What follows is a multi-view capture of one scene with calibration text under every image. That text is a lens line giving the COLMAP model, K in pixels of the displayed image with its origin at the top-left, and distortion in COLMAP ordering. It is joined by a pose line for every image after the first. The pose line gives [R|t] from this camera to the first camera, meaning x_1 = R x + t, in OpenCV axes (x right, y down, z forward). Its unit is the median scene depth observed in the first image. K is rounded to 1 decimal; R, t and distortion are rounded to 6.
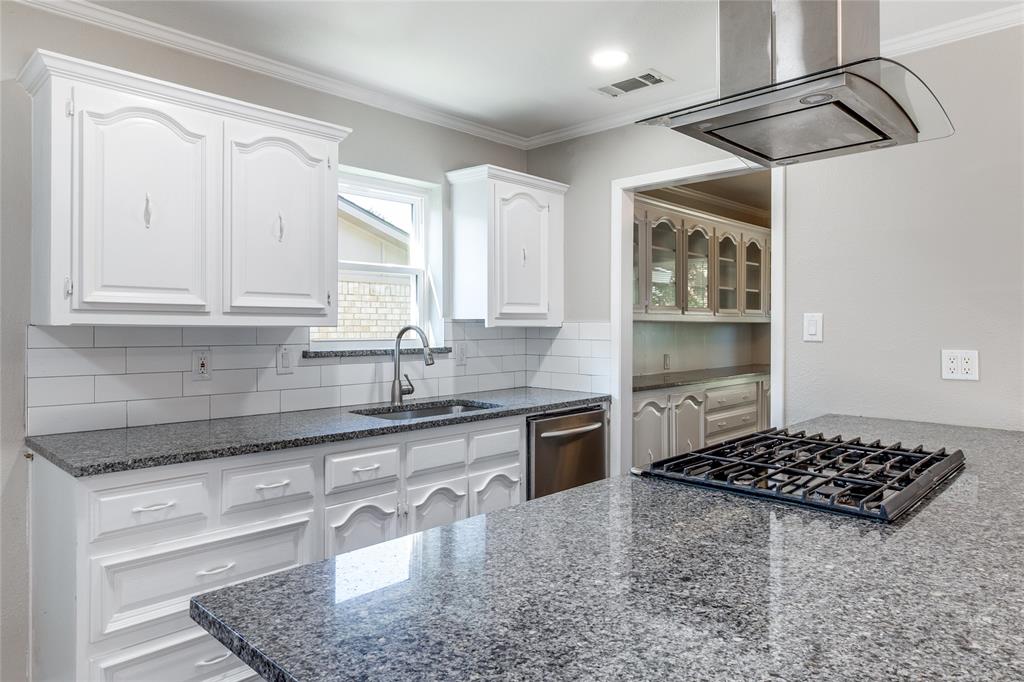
lens RADIAL K [[645.1, 0, 512.6], [0, 645.1, 323.7], [0, 0, 1]] dist [0.000751, 0.001019]
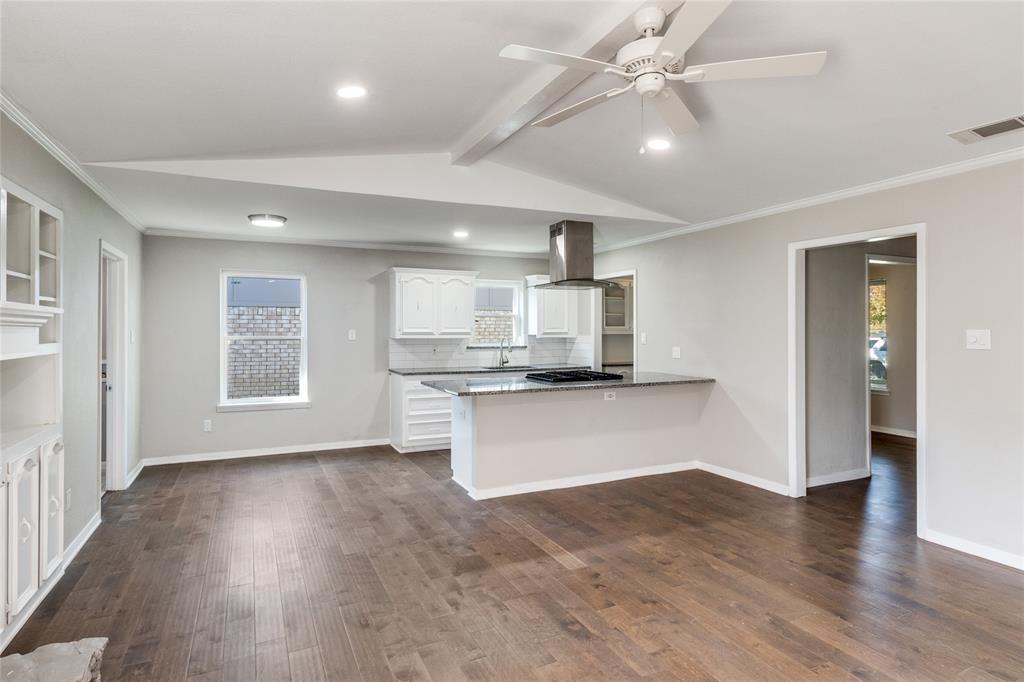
lens RADIAL K [[551.4, 0, 513.8], [0, 551.4, 327.0], [0, 0, 1]] dist [-0.000306, 0.000336]
pose [[0.933540, -0.006537, -0.358413, 0.701972], [0.004581, 0.999970, -0.006307, -0.026340], [0.358443, 0.004246, 0.933542, -1.140985]]
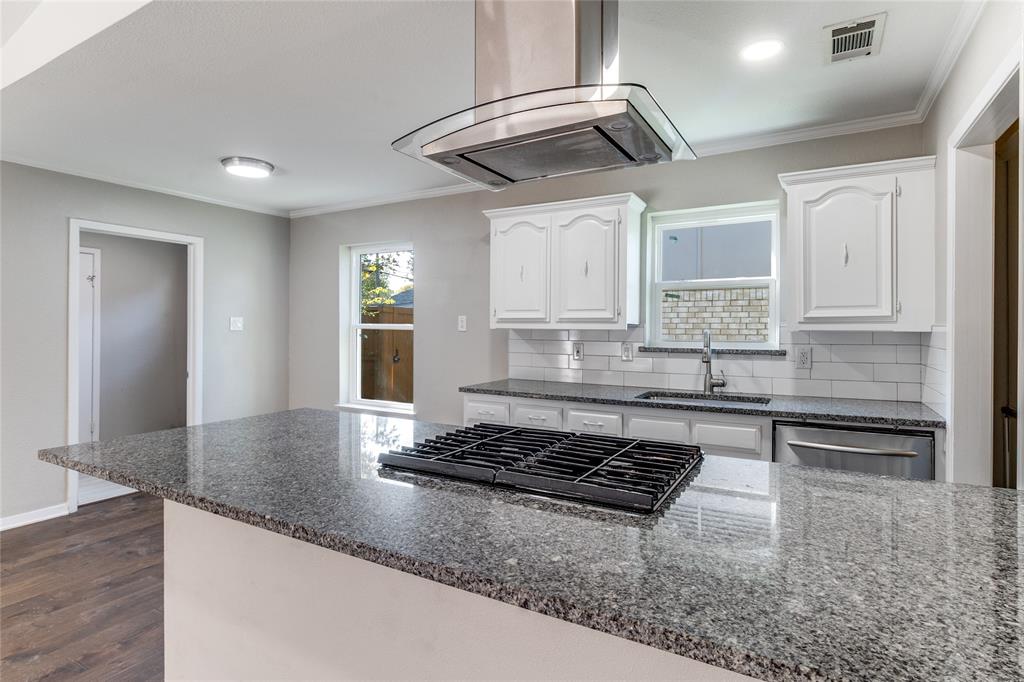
lens RADIAL K [[533.3, 0, 509.3], [0, 533.3, 326.0], [0, 0, 1]] dist [-0.001822, -0.000248]
pose [[0.236346, -0.005615, -0.971653, 0.727612], [-0.000782, 0.999982, -0.005969, 0.002392], [0.971669, 0.002171, 0.236337, 0.395476]]
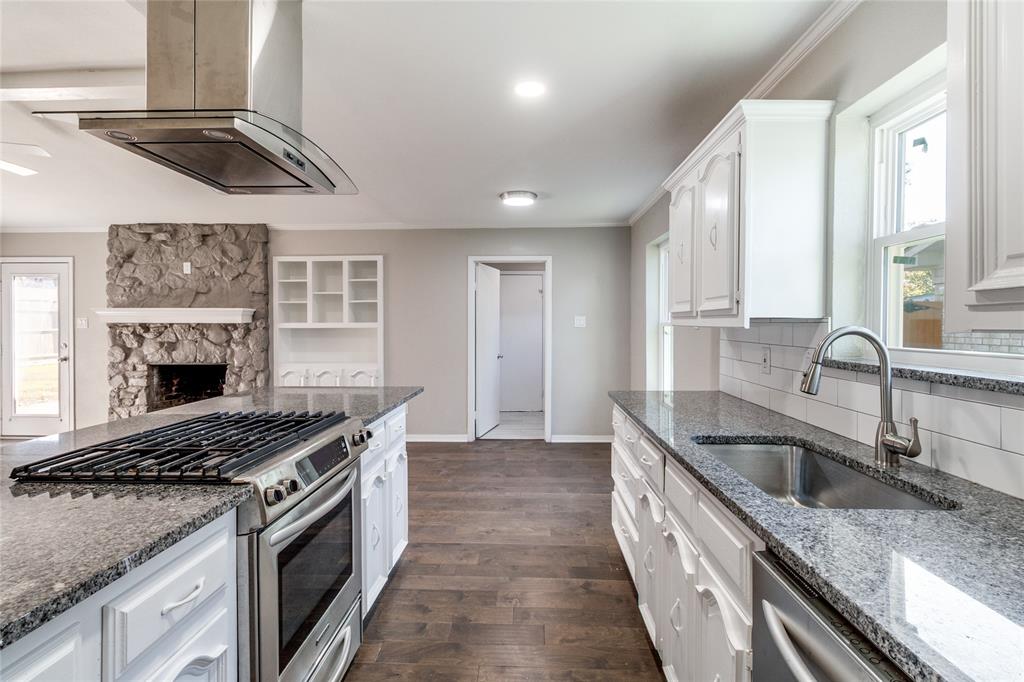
lens RADIAL K [[483.3, 0, 509.1], [0, 483.3, 326.5], [0, 0, 1]] dist [0.005658, 0.000402]
pose [[-0.751792, -0.000537, -0.659400, 0.363028], [-0.001653, 0.999998, 0.001069, 0.002404], [0.659398, 0.001894, -0.751791, 1.117194]]
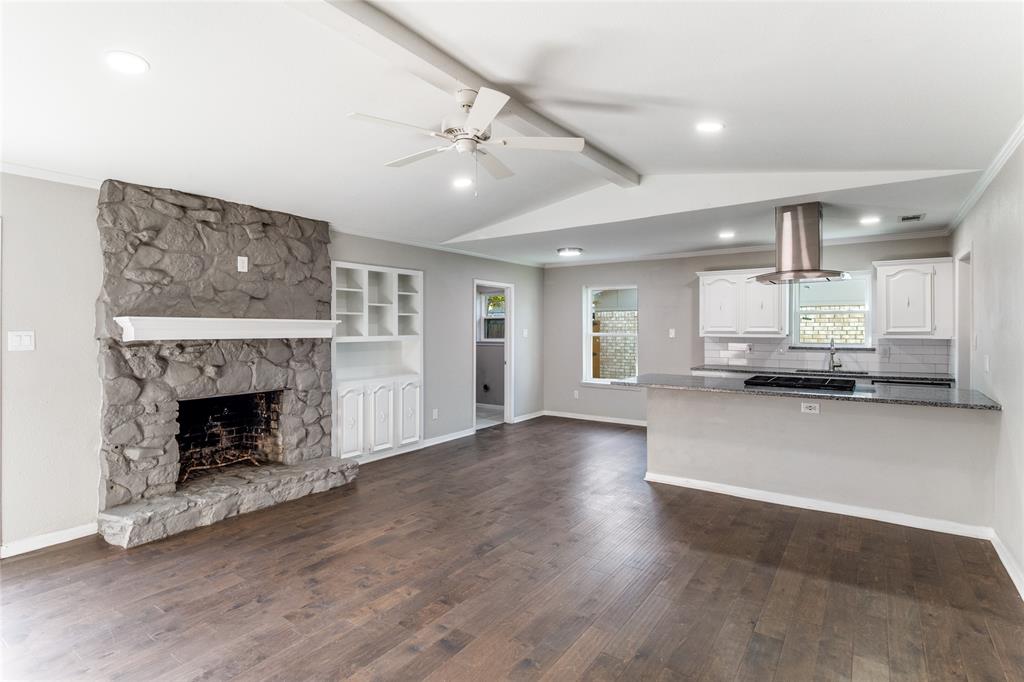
lens RADIAL K [[514.0, 0, 510.3], [0, 514.0, 327.3], [0, 0, 1]] dist [-0.000153, 0.000018]
pose [[0.142771, -0.006999, -0.989731, 1.534363], [0.002321, 0.999975, -0.006736, -0.024566], [0.989753, -0.001335, 0.142784, -0.438673]]
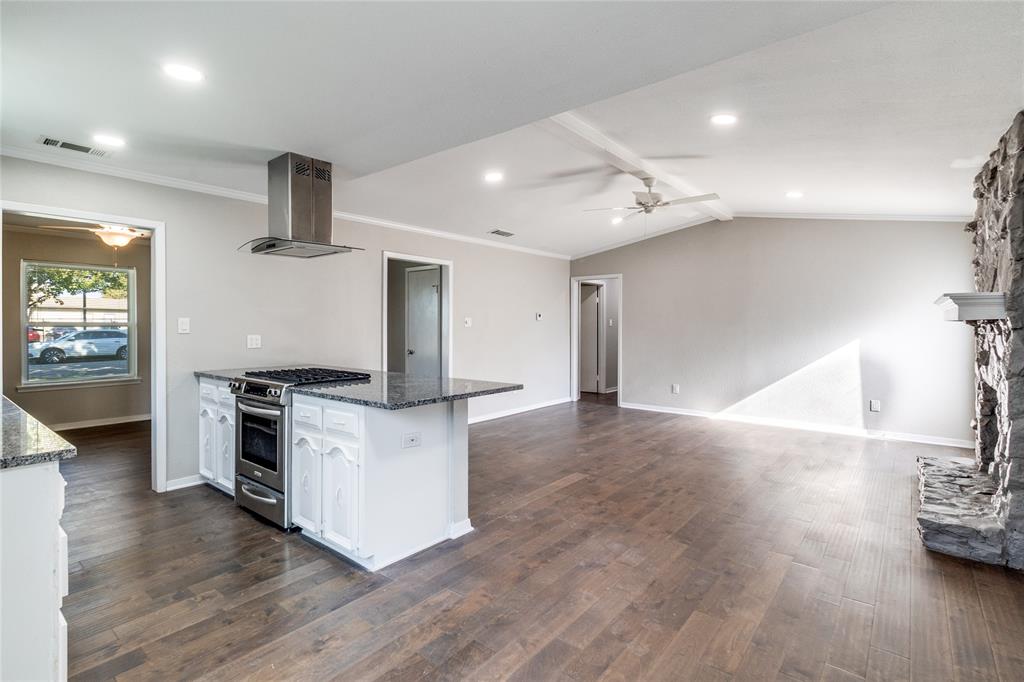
lens RADIAL K [[492.4, 0, 515.4], [0, 492.4, 325.3], [0, 0, 1]] dist [0.002391, 0.000808]
pose [[-0.077144, -0.004795, 0.997008, -0.903157], [0.001412, 0.999987, 0.004919, -0.001516], [-0.997019, 0.001787, -0.077136, 0.156835]]
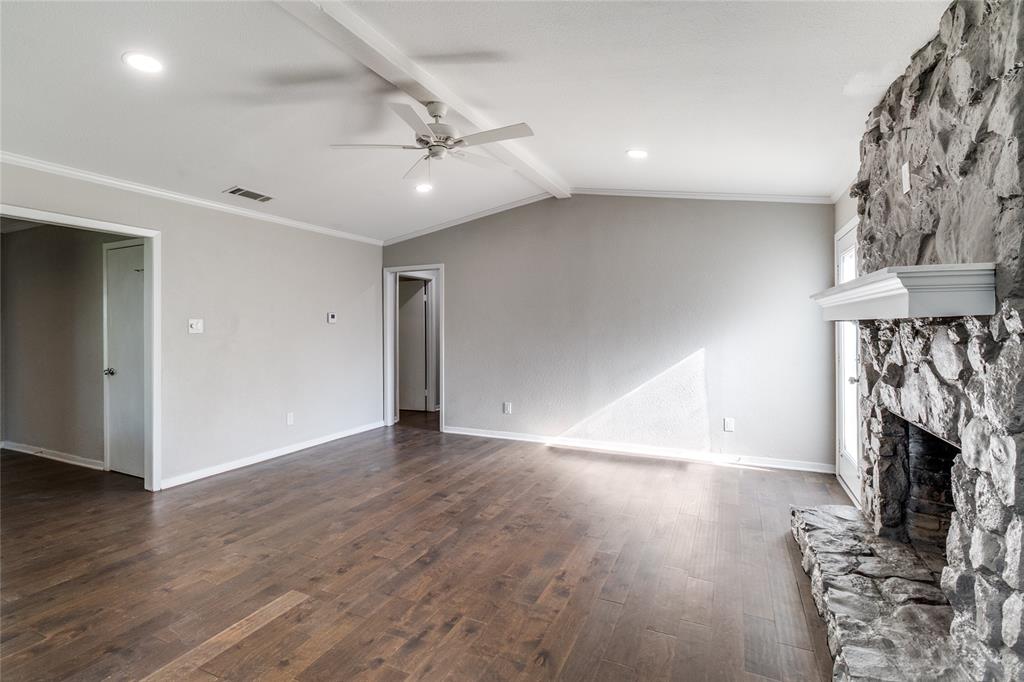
lens RADIAL K [[483.3, 0, 509.1], [0, 483.3, 326.5], [0, 0, 1]] dist [0.005658, 0.000402]
pose [[-0.314217, -0.000457, 0.949351, -0.380581], [0.006176, 0.999978, 0.002526, -0.000802], [-0.949331, 0.006657, -0.314207, -0.208500]]
